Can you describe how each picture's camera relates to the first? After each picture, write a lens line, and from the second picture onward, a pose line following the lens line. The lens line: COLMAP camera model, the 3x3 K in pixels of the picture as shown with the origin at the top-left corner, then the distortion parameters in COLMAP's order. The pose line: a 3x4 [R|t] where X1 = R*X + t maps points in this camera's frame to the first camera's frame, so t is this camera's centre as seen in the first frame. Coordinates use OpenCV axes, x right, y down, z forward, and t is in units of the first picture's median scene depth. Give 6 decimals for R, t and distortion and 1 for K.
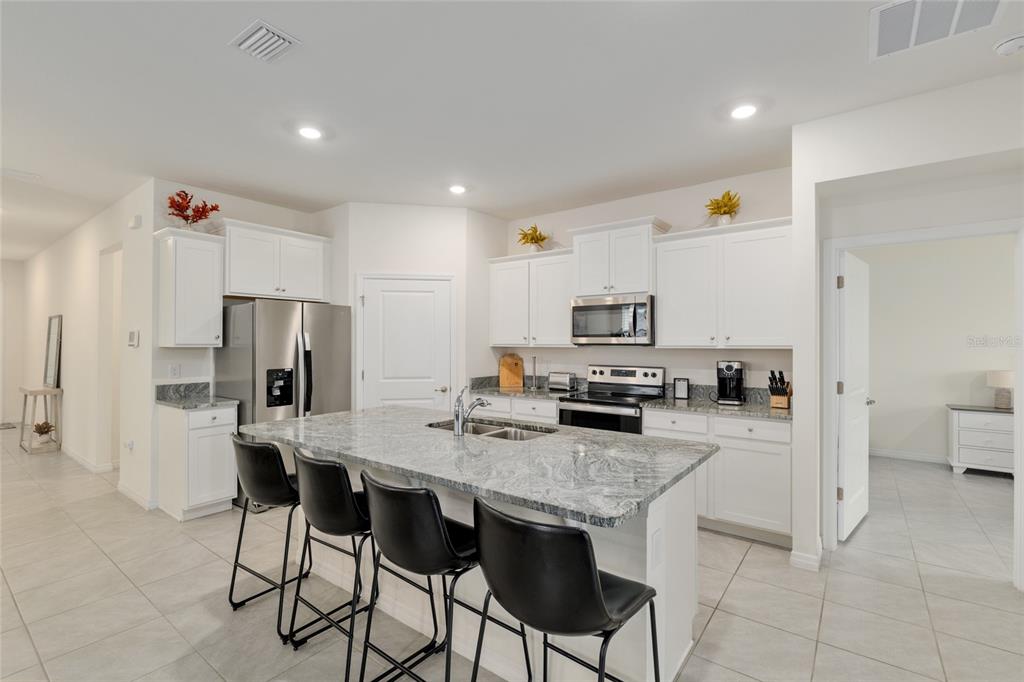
lens RADIAL K [[461.3, 0, 508.9], [0, 461.3, 342.4], [0, 0, 1]] dist [-0.000418, -0.000173]
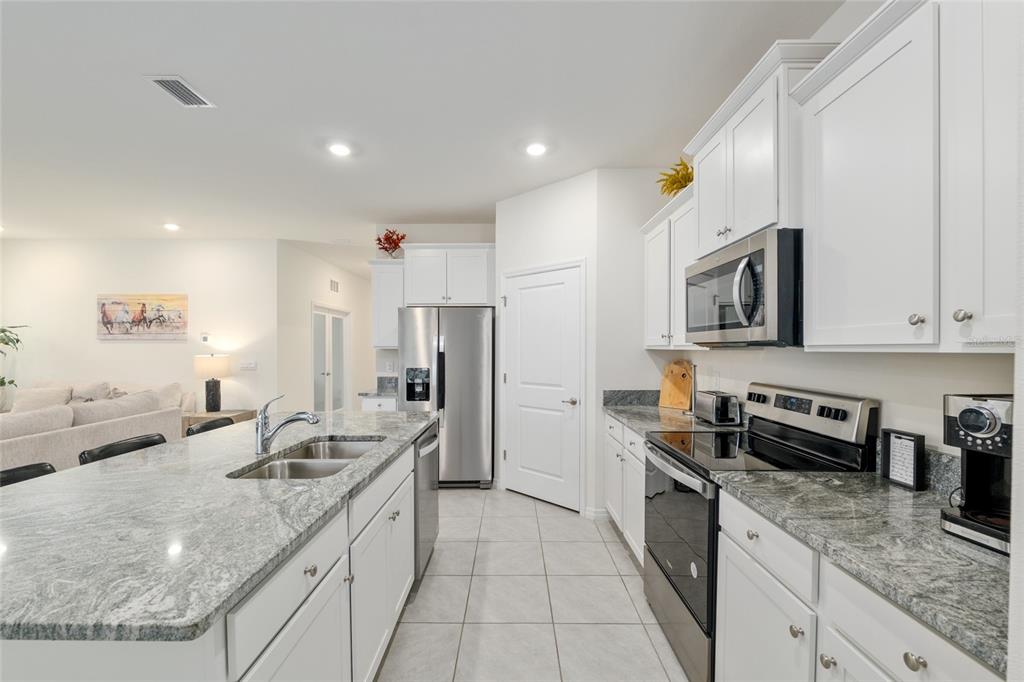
lens RADIAL K [[424.5, 0, 509.5], [0, 424.5, 345.7], [0, 0, 1]] dist [-0.010911, 0.000176]
pose [[0.600538, -0.006240, -0.799572, 0.440970], [0.001571, 0.999977, -0.006624, 0.009200], [0.799595, 0.002722, 0.600533, 0.518726]]
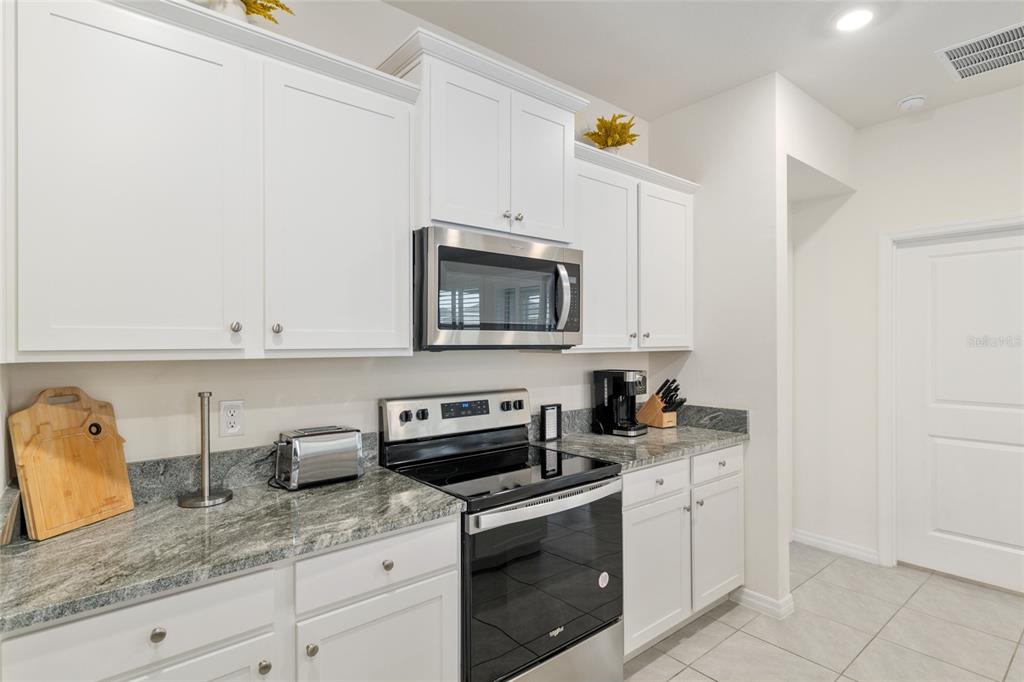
lens RADIAL K [[526.7, 0, 512.0], [0, 526.7, 341.0], [0, 0, 1]] dist [-0.000437, -0.000349]
pose [[0.218838, -0.000641, 0.975761, -0.266439], [-0.001137, 0.999999, 0.000912, -0.001822], [-0.975761, -0.001309, 0.218837, 0.873196]]
